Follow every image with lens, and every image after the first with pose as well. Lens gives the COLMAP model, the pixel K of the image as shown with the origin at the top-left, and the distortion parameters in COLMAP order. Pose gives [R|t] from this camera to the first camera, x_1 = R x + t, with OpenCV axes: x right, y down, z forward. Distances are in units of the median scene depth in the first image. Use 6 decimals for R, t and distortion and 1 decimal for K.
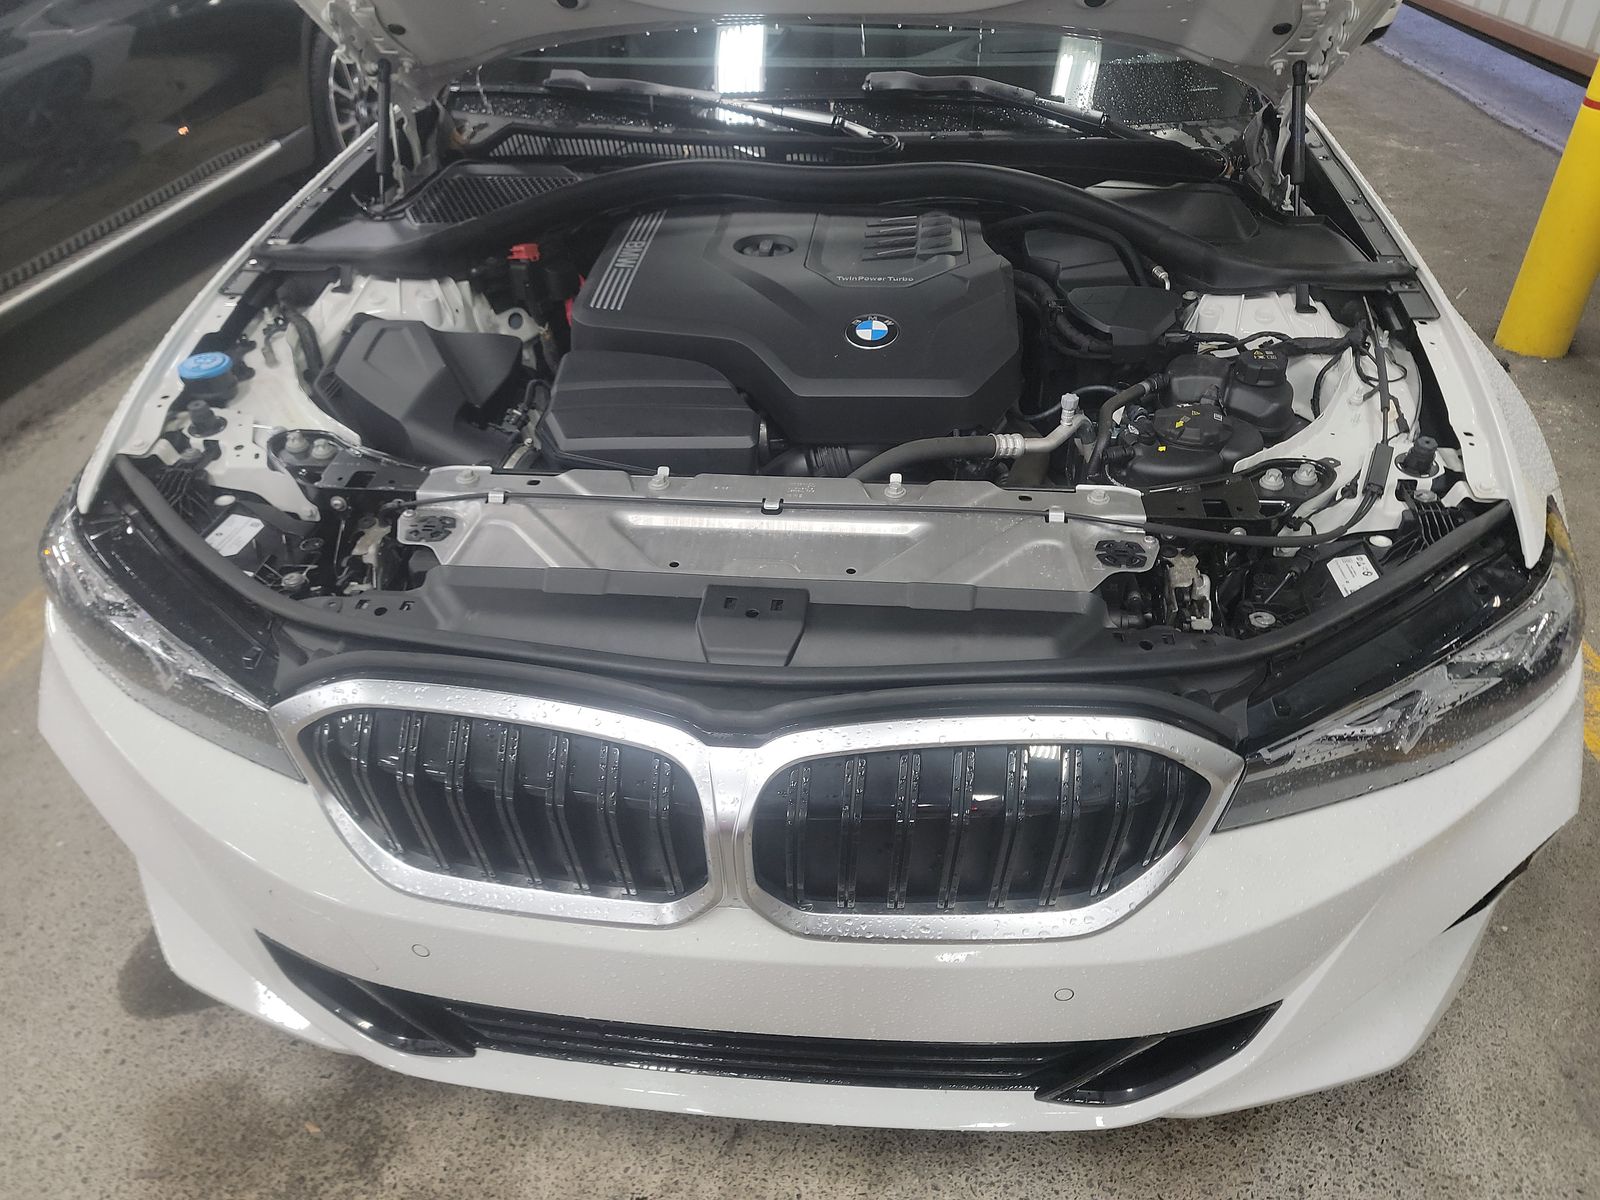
lens RADIAL K [[1108.5, 0, 795.0], [0, 1108.5, 581.1], [0, 0, 1]] dist [0.065913, -0.059786]
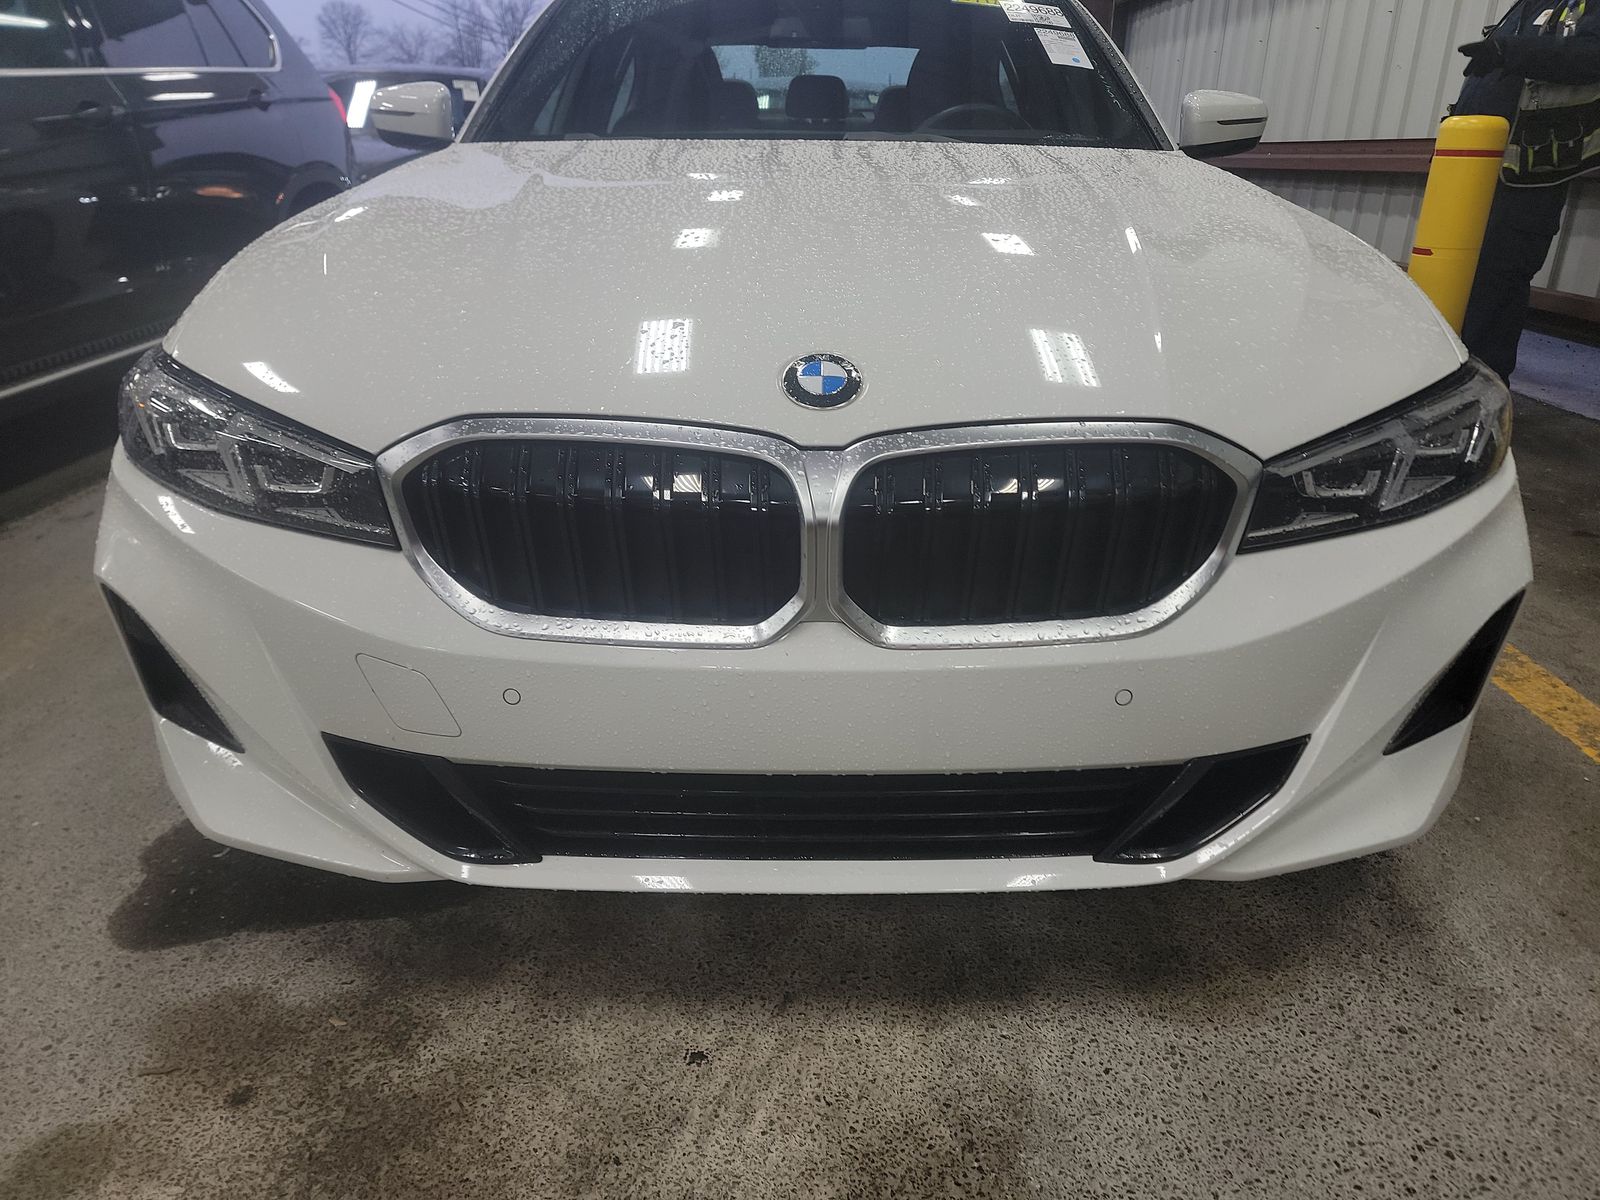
lens RADIAL K [[1108.0, 0, 811.6], [0, 1108.0, 605.6], [0, 0, 1]] dist [0.078061, -0.073645]
pose [[0.994724, -0.013854, 0.101652, -0.125123], [0.036209, 0.974484, -0.221519, 0.372975], [-0.095989, 0.224031, 0.969843, -0.033112]]
